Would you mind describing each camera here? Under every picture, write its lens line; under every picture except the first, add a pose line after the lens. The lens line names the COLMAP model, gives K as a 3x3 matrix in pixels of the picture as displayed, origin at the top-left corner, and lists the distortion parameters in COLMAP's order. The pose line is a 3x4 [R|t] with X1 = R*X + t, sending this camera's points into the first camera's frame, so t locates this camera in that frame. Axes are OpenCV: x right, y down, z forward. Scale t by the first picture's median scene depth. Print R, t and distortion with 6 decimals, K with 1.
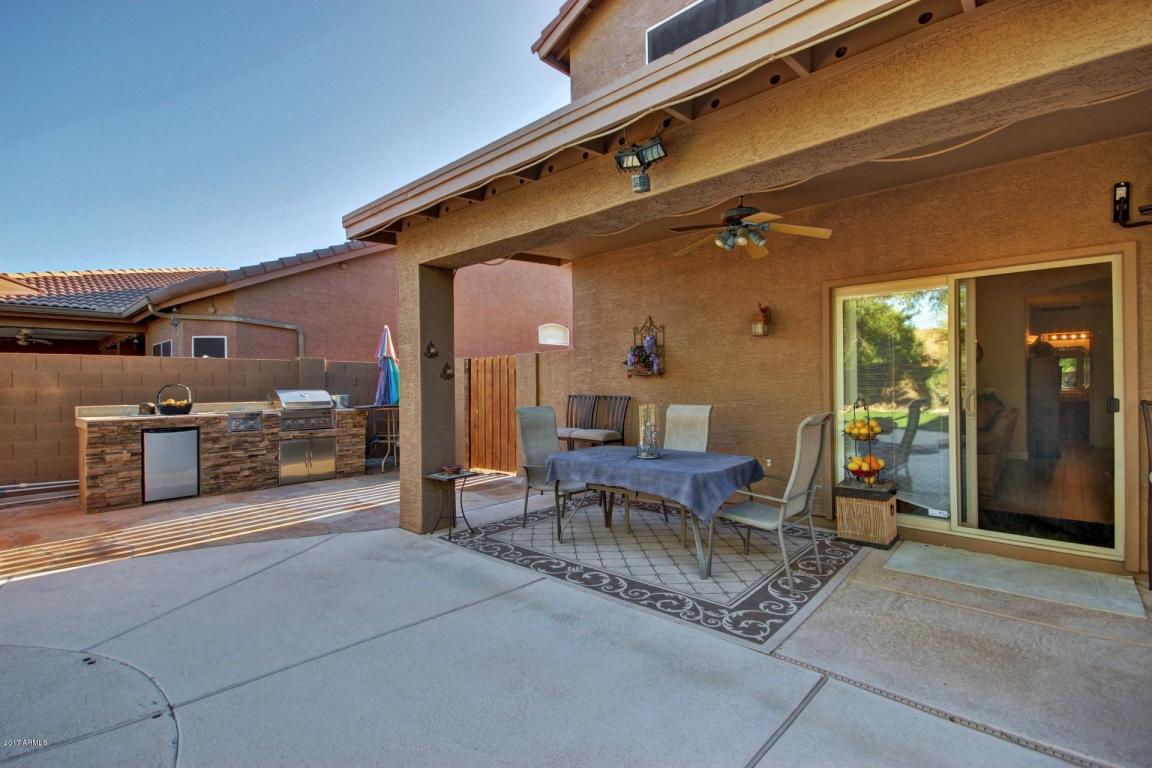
lens RADIAL K [[534.5, 0, 572.5], [0, 534.5, 378.5], [0, 0, 1]] dist [-0.003820, -0.000068]
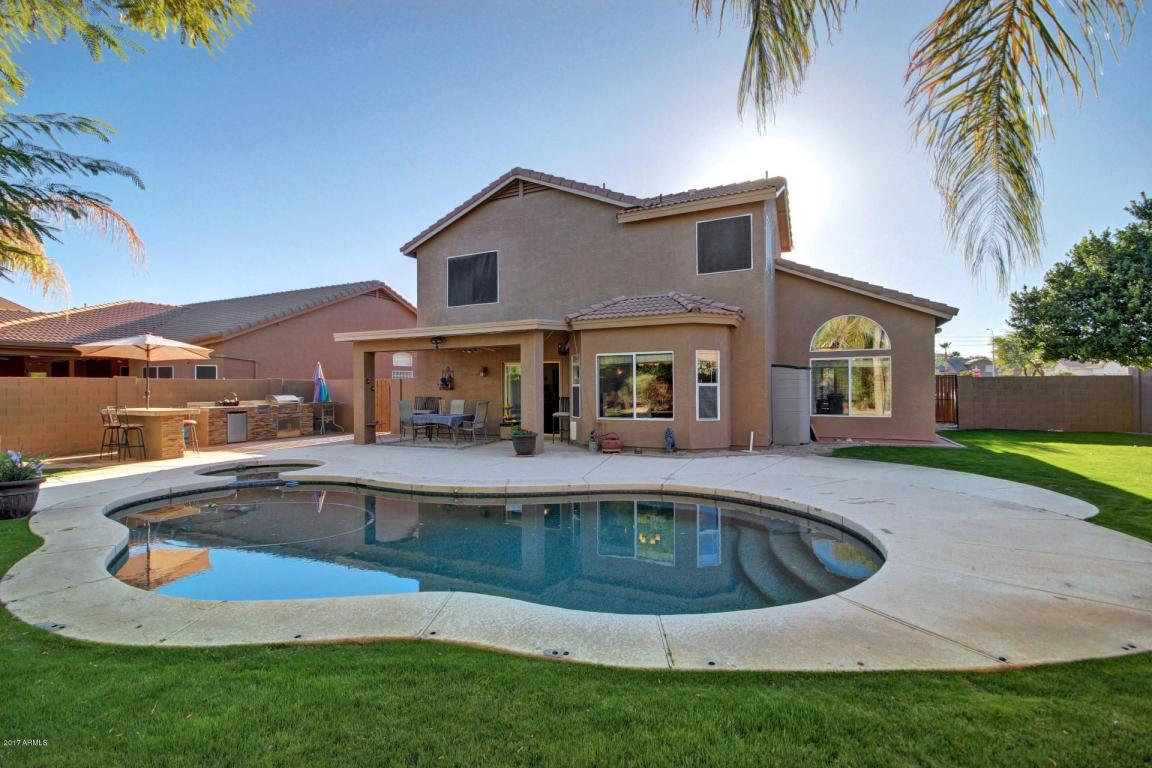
lens RADIAL K [[534.5, 0, 572.9], [0, 534.5, 385.3], [0, 0, 1]] dist [-0.003820, -0.000068]
pose [[0.955593, 0.001951, 0.294682, -0.045984], [-0.004232, 0.999966, 0.007103, -0.046972], [-0.294658, -0.008034, 0.955569, -1.750677]]
